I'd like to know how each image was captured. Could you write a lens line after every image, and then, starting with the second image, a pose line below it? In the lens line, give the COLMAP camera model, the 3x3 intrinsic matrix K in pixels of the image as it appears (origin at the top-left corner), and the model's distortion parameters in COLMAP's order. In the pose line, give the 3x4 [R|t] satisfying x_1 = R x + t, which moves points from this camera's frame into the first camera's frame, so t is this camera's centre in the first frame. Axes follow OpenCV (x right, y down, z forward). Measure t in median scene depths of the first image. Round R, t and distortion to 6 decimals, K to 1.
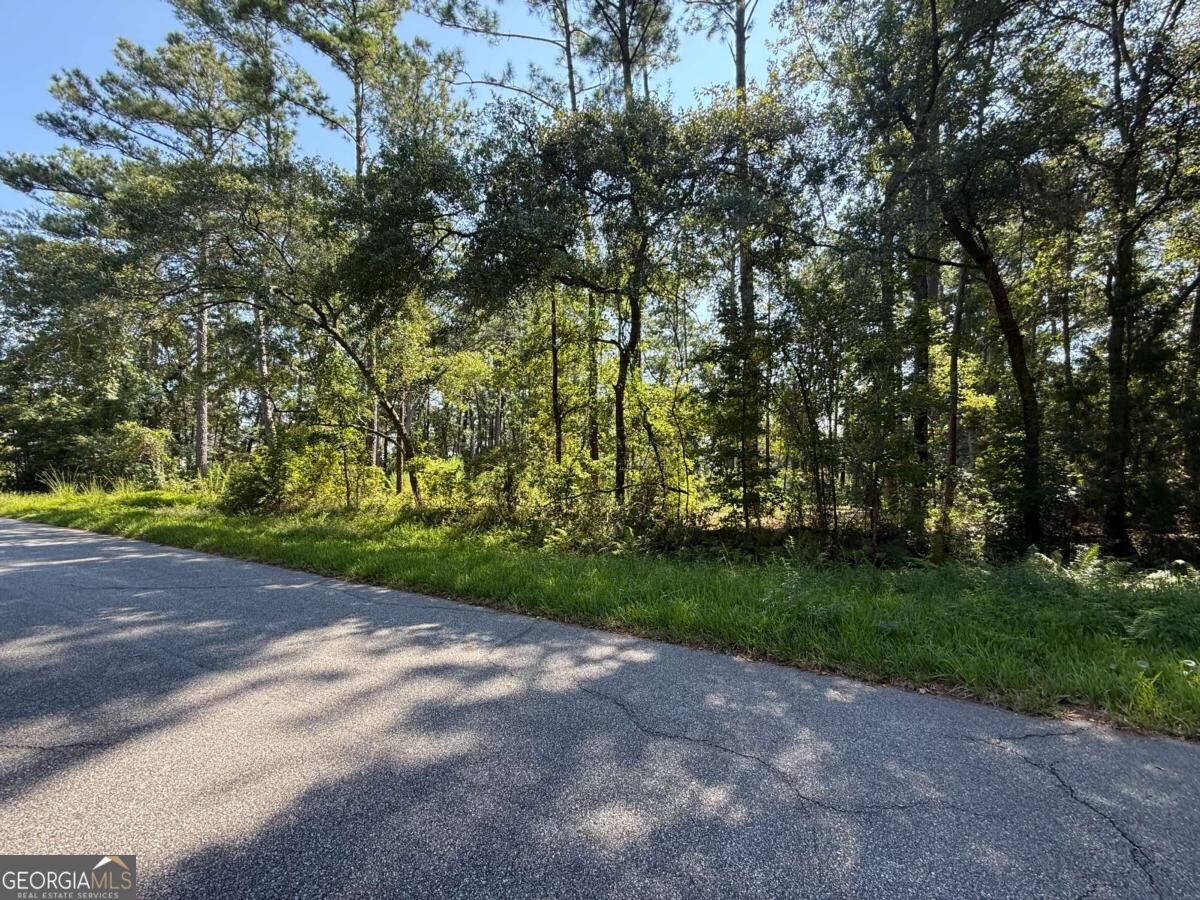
lens RADIAL K [[480.0, 0, 600.3], [0, 480.0, 451.2], [0, 0, 1]] dist [0.003104, -0.000239]
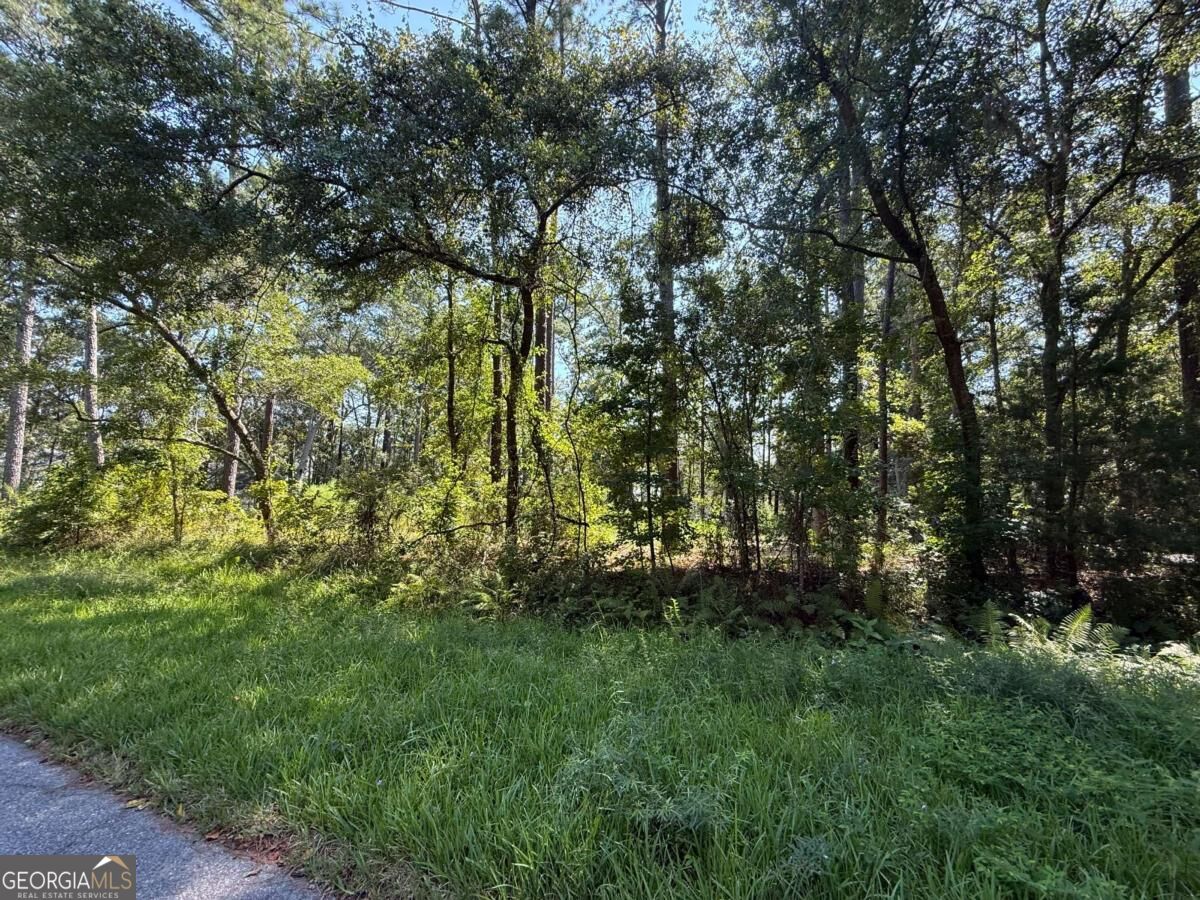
lens RADIAL K [[480.0, 0, 599.8], [0, 480.0, 450.2], [0, 0, 1]] dist [0.003104, -0.000239]
pose [[0.993747, 0.016245, 0.110465, 0.110343], [-0.009900, 0.998282, -0.057741, 0.004764], [-0.111214, 0.056287, 0.992201, 0.174002]]
